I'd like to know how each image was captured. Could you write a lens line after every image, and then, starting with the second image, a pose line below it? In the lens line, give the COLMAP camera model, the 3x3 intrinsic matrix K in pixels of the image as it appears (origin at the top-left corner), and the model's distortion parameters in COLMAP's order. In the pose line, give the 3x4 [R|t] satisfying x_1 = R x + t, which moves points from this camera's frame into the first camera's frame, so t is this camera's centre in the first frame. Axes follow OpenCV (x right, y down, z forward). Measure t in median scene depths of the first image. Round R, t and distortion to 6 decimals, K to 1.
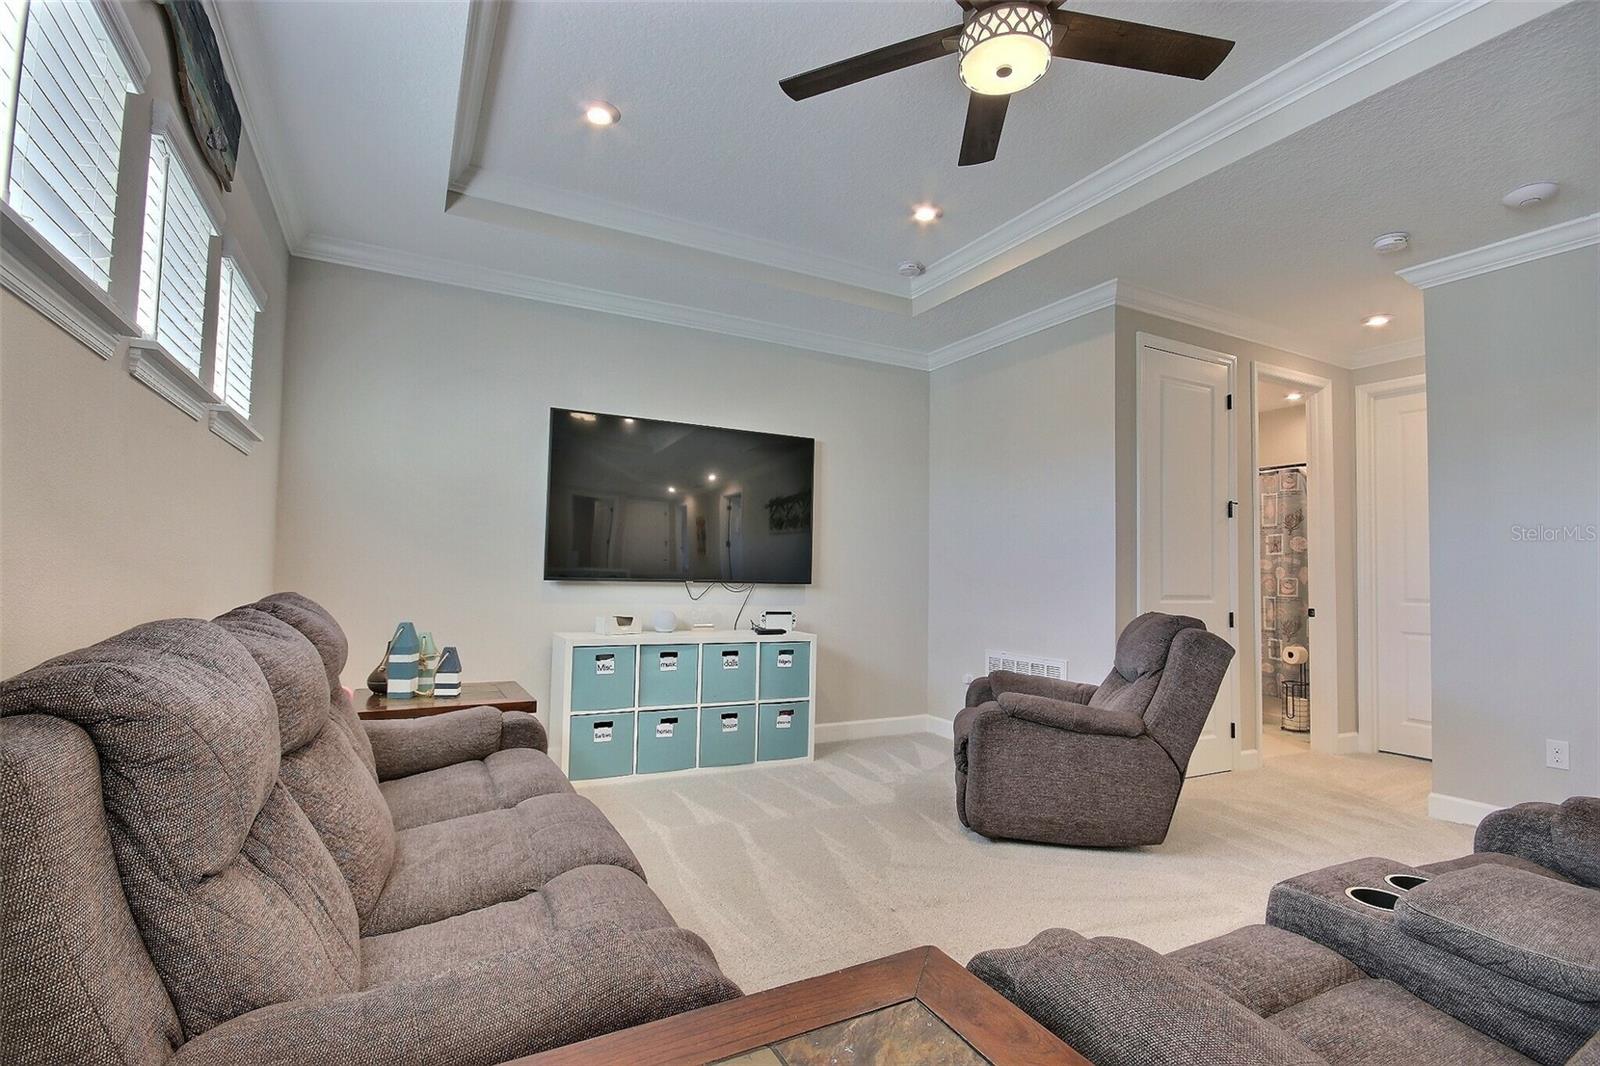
lens RADIAL K [[740.6, 0, 792.8], [0, 740.6, 531.4], [0, 0, 1]] dist [0.006997, -0.010724]
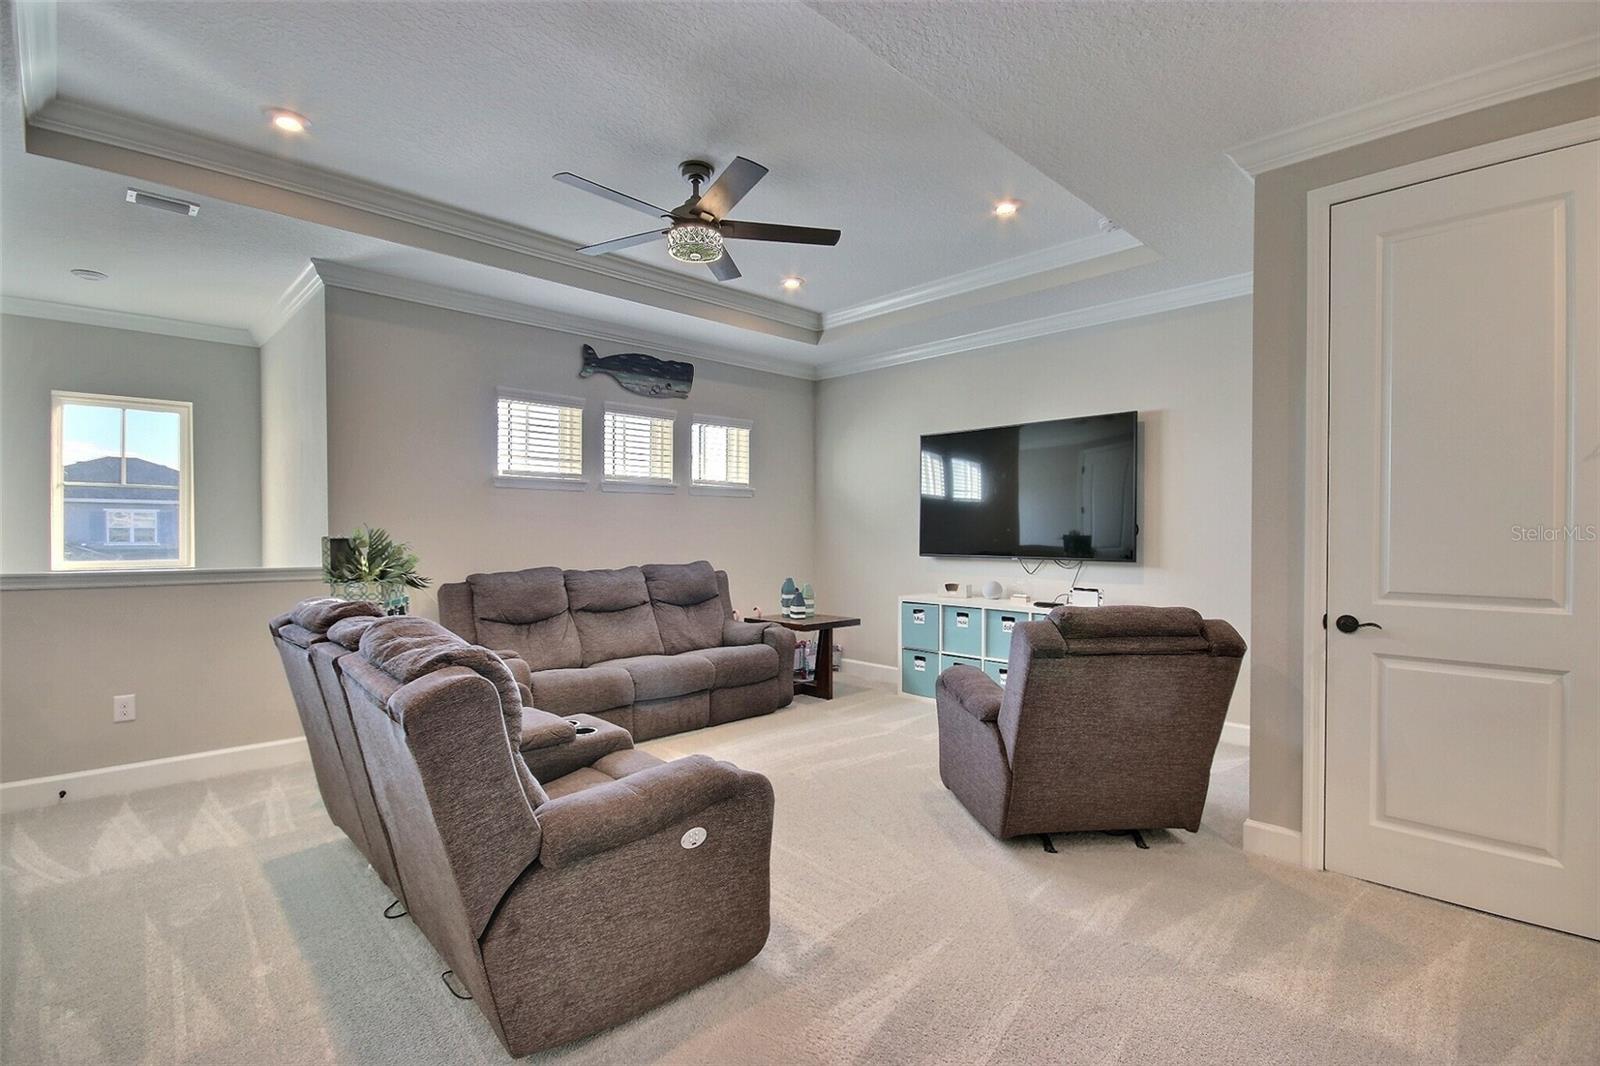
lens RADIAL K [[740.6, 0, 806.6], [0, 740.6, 534.7], [0, 0, 1]] dist [0.006997, -0.010724]
pose [[0.294745, -0.017228, -0.955421, 0.976757], [0.060161, 0.998189, 0.000561, 0.009816], [0.953680, -0.057644, 0.295247, 0.362515]]
